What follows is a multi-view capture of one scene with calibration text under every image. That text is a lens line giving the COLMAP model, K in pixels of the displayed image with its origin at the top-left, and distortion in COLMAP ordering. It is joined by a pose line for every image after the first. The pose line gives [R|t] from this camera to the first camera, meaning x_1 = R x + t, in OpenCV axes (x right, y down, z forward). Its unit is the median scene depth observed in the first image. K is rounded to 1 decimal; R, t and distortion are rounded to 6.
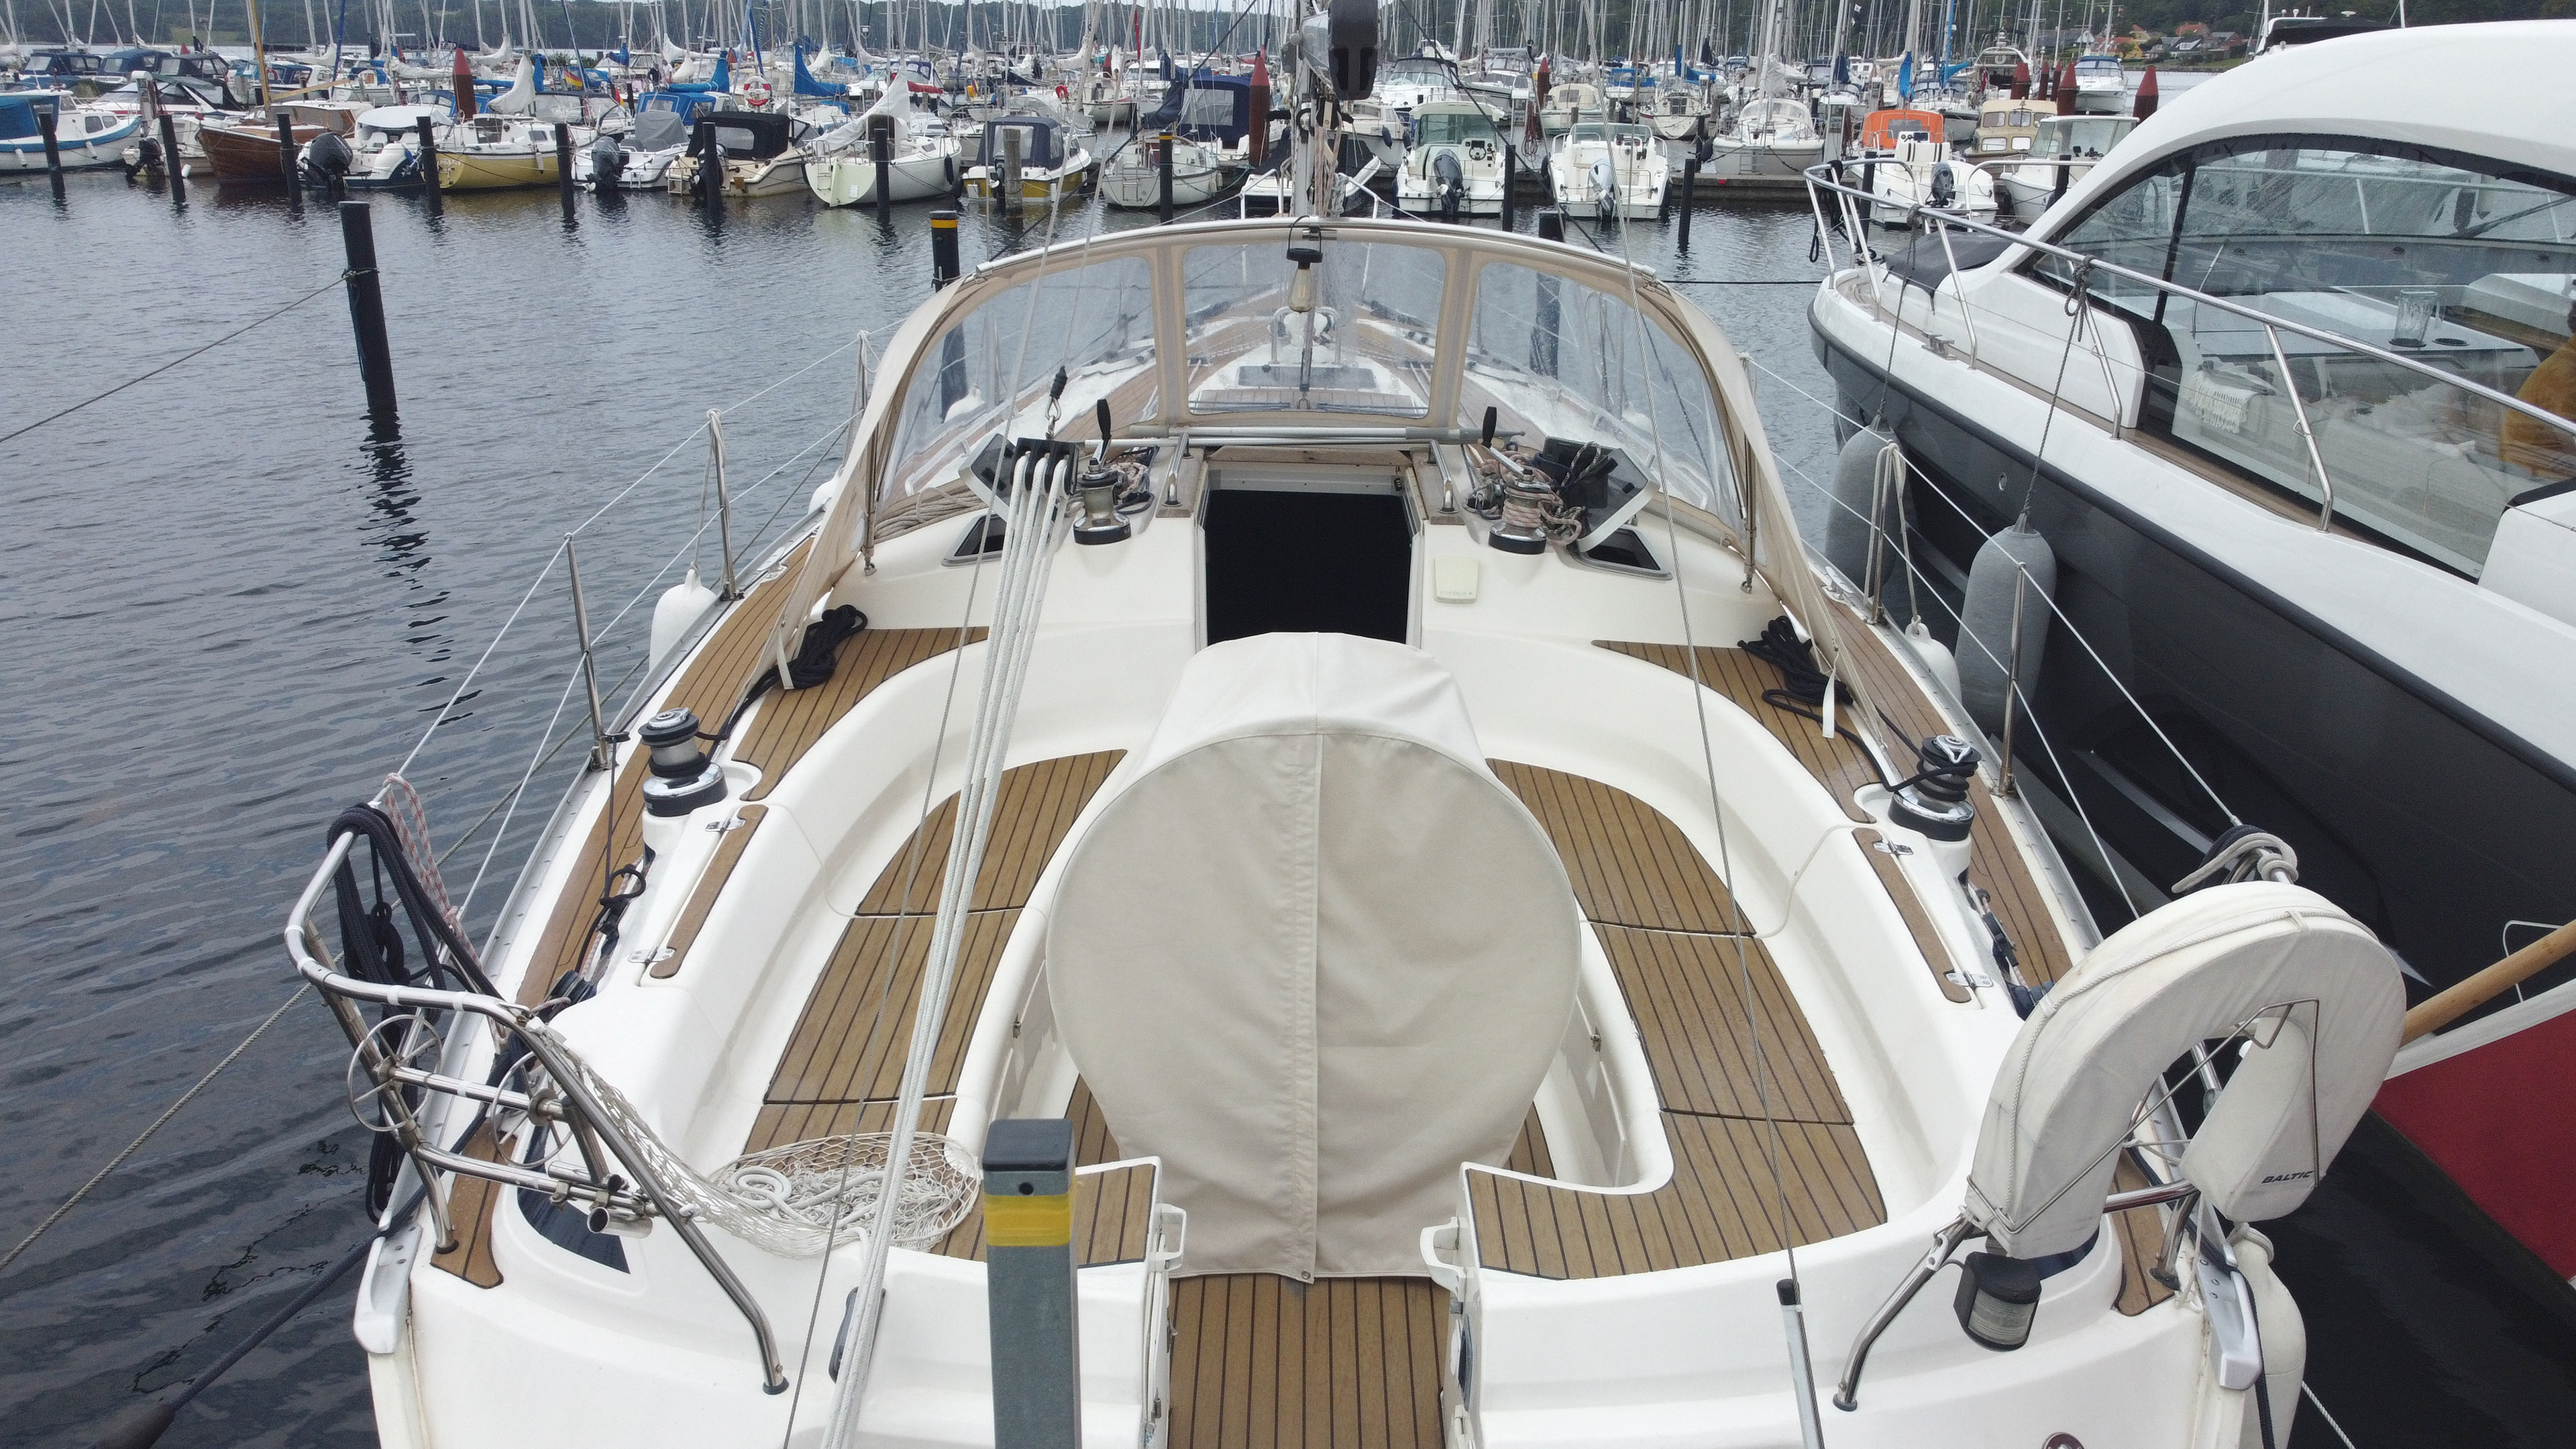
lens RADIAL K [[1935.8, 0, 1288.0], [0, 1935.8, 724.5], [0, 0, 1]] dist [0.005117, 0.000273]
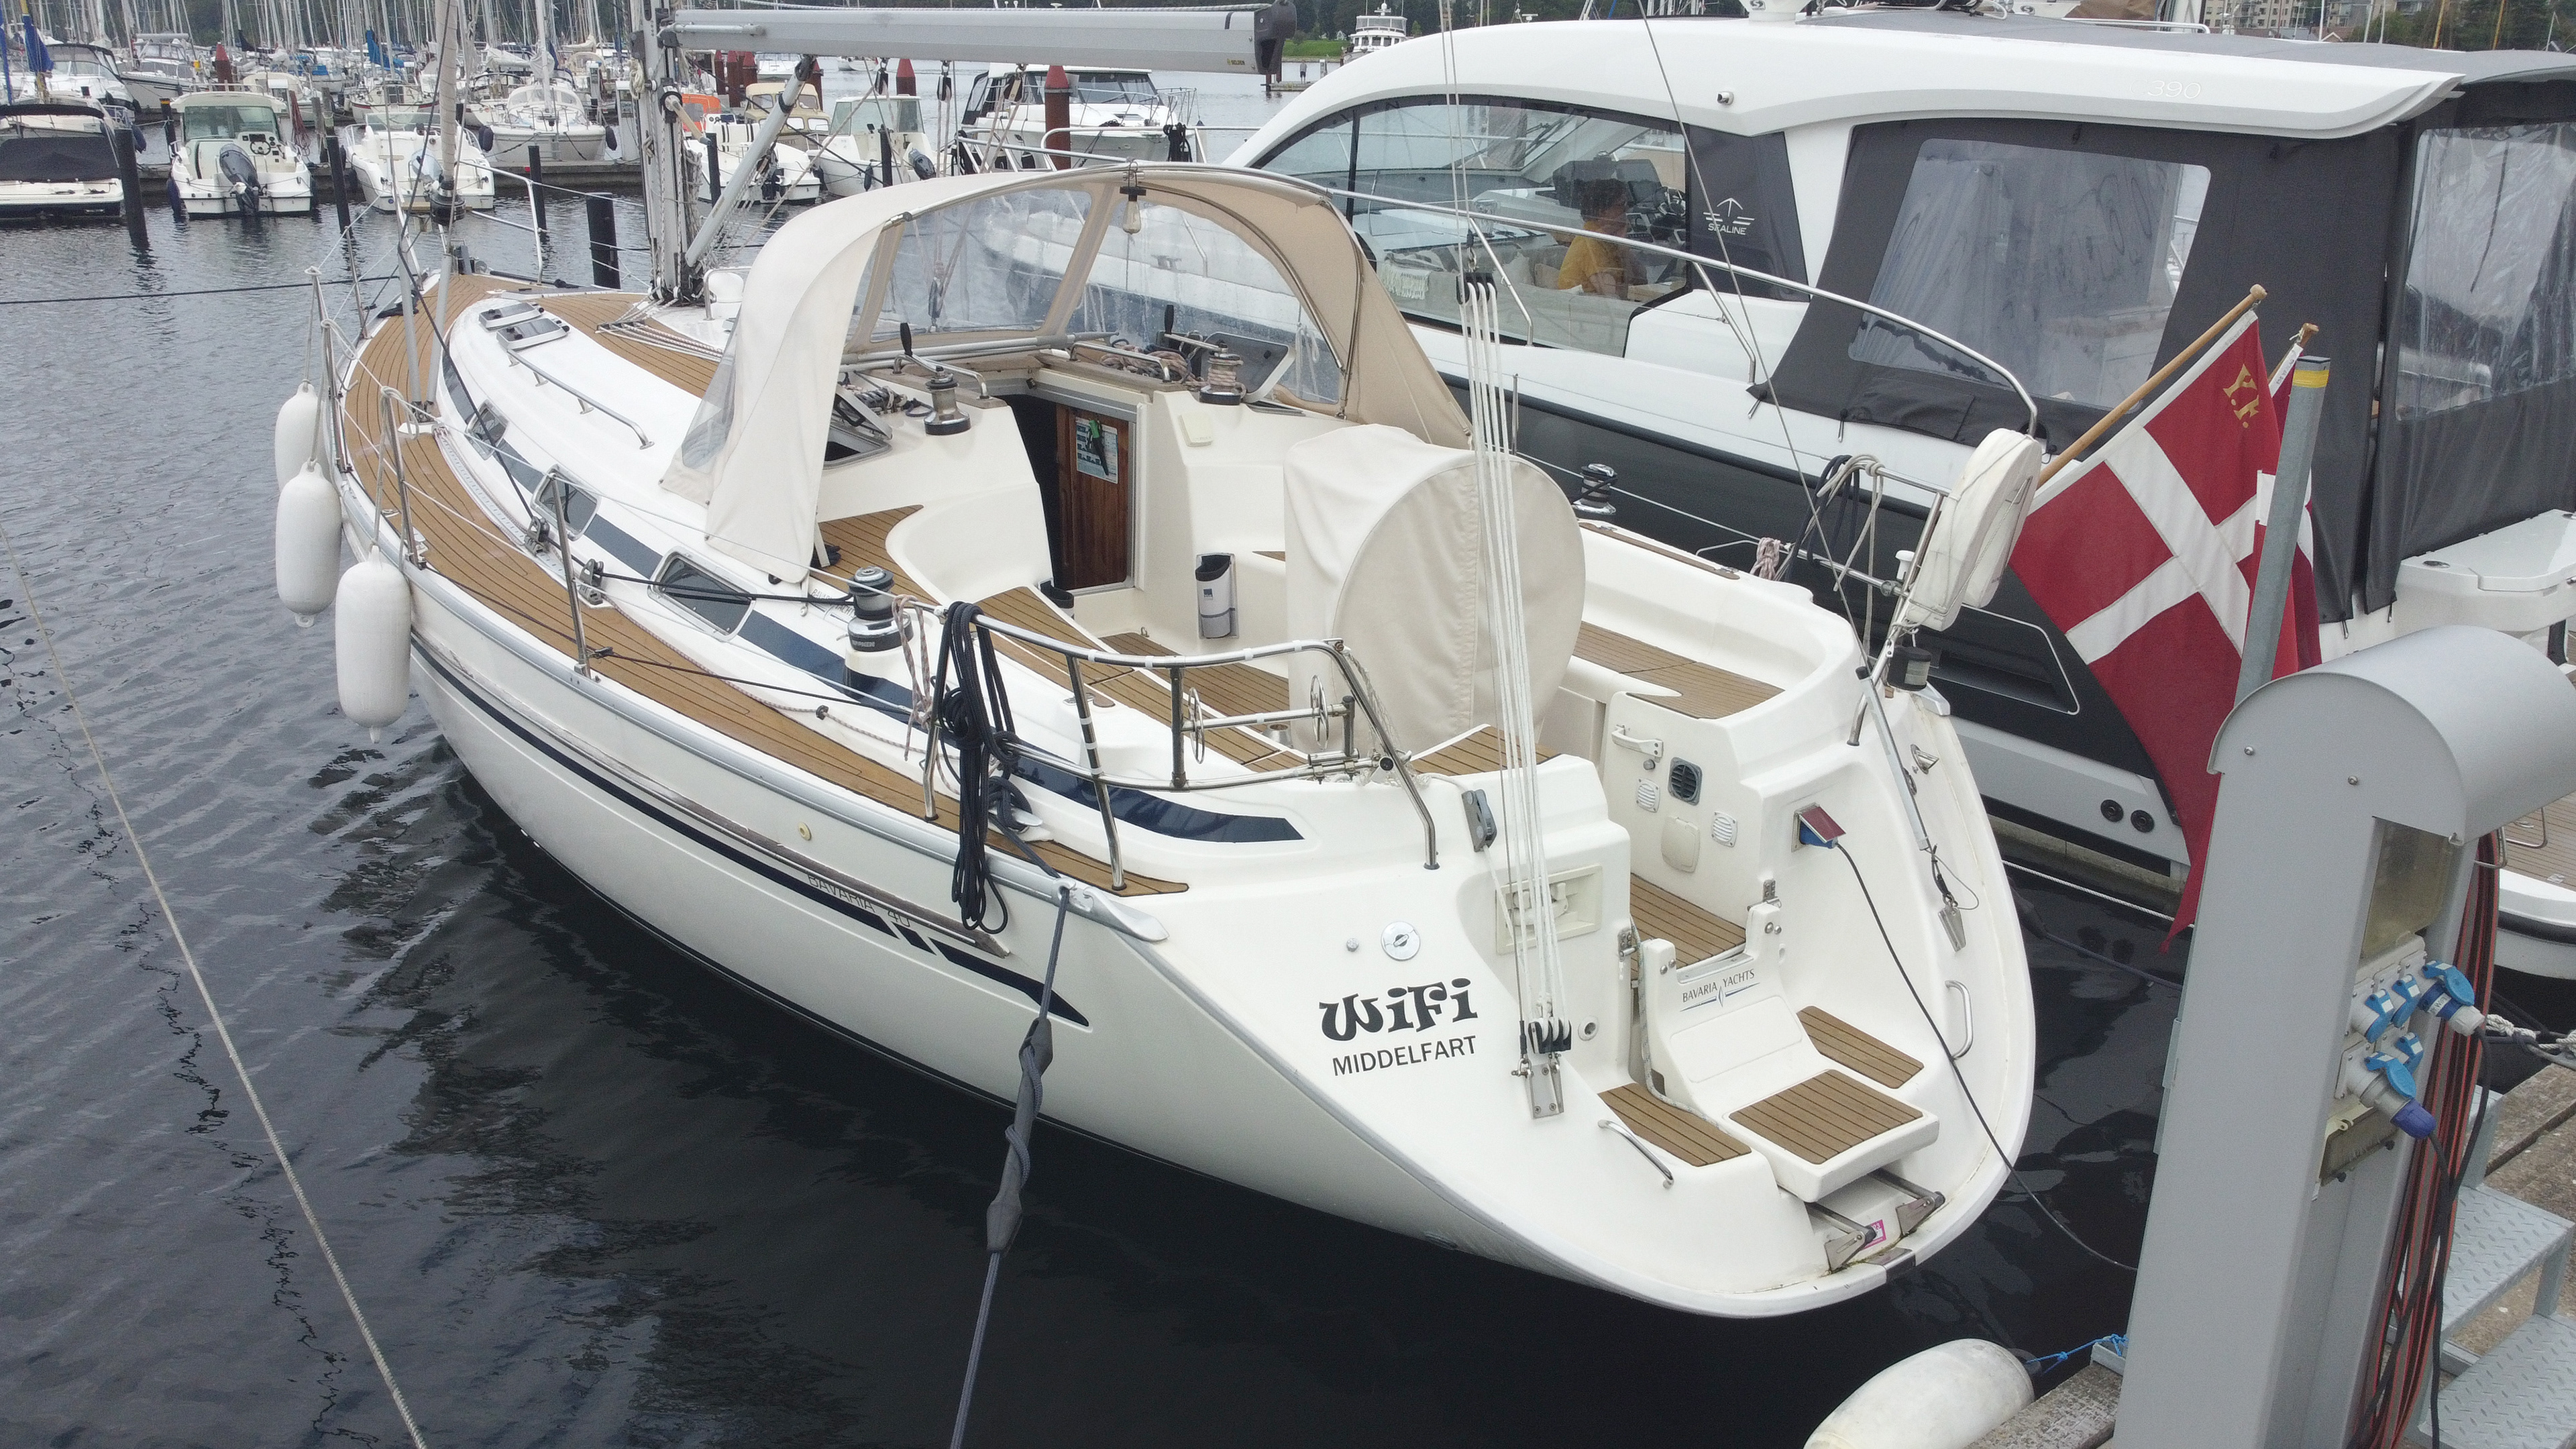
lens RADIAL K [[1935.8, 0, 1288.0], [0, 1935.8, 724.5], [0, 0, 1]] dist [0.005117, 0.000273]
pose [[0.787028, -0.205852, 0.581560, -0.115944], [0.202367, 0.976671, 0.071844, 0.007218], [-0.582782, 0.061145, 0.810325, -0.021209]]
